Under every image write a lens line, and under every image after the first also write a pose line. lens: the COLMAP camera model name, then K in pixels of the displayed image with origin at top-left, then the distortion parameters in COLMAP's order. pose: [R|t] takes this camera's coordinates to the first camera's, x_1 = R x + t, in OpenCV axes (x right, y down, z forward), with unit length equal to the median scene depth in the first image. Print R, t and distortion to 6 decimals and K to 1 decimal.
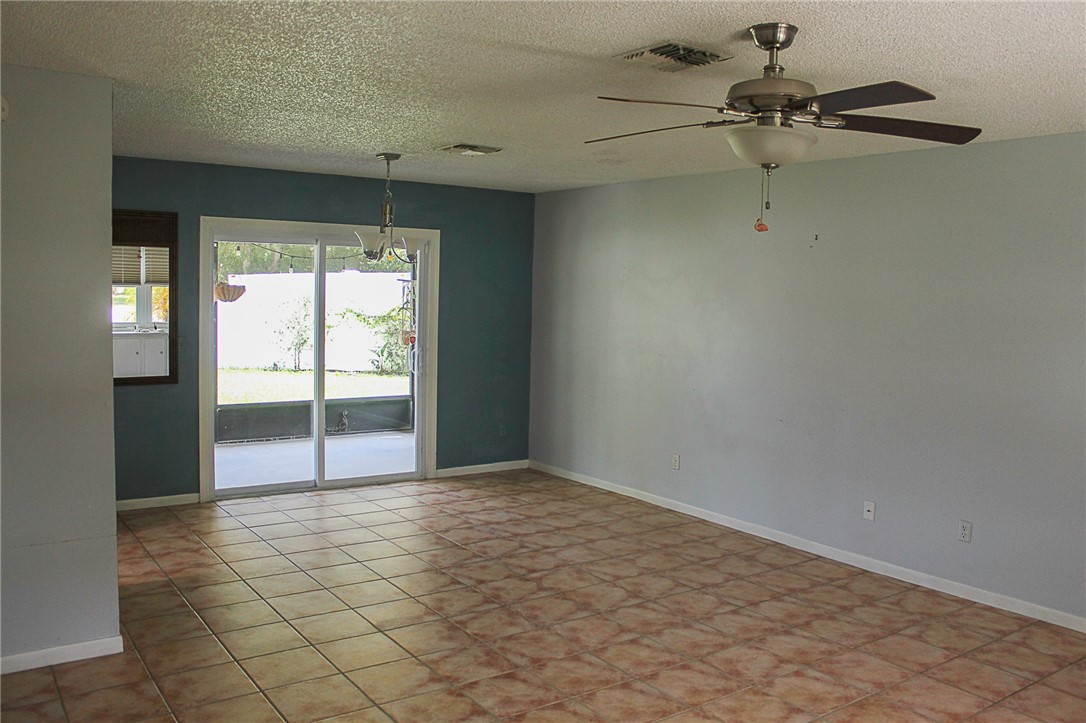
lens RADIAL K [[896.6, 0, 558.1], [0, 896.6, 359.4], [0, 0, 1]] dist [-0.173802, 0.157383]
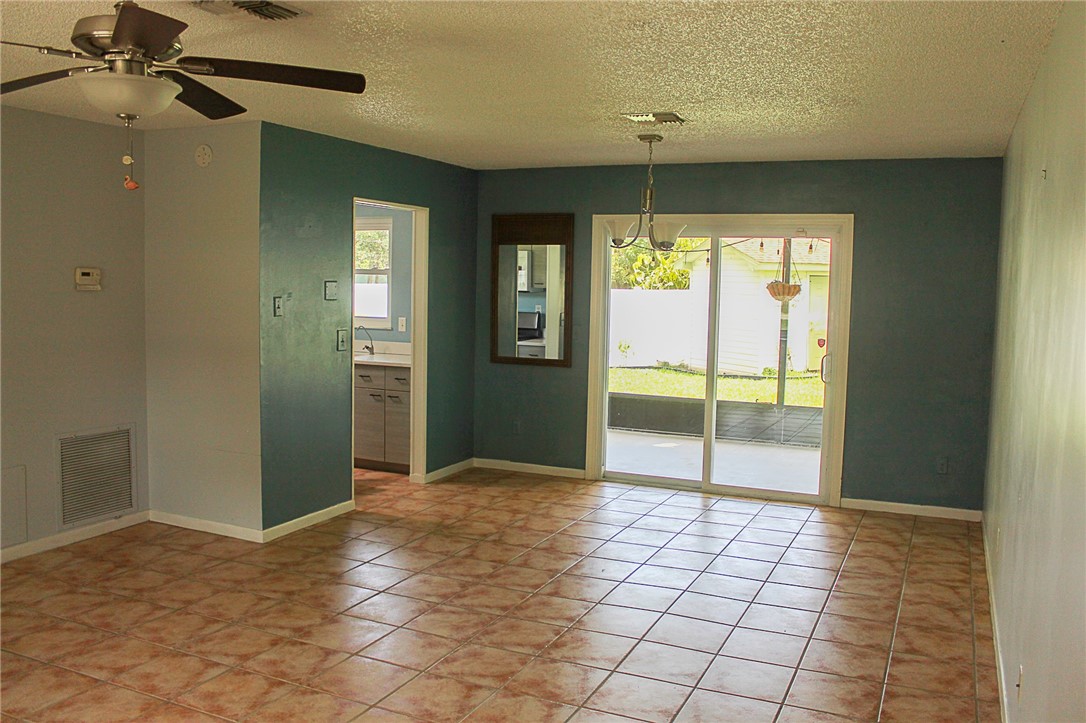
lens RADIAL K [[896.6, 0, 558.1], [0, 896.6, 359.4], [0, 0, 1]] dist [-0.173802, 0.157383]
pose [[0.503352, 0.061240, -0.861908, 0.535093], [-0.075777, 0.996771, 0.026569, -0.011487], [0.860752, 0.051939, 0.506368, 0.410597]]
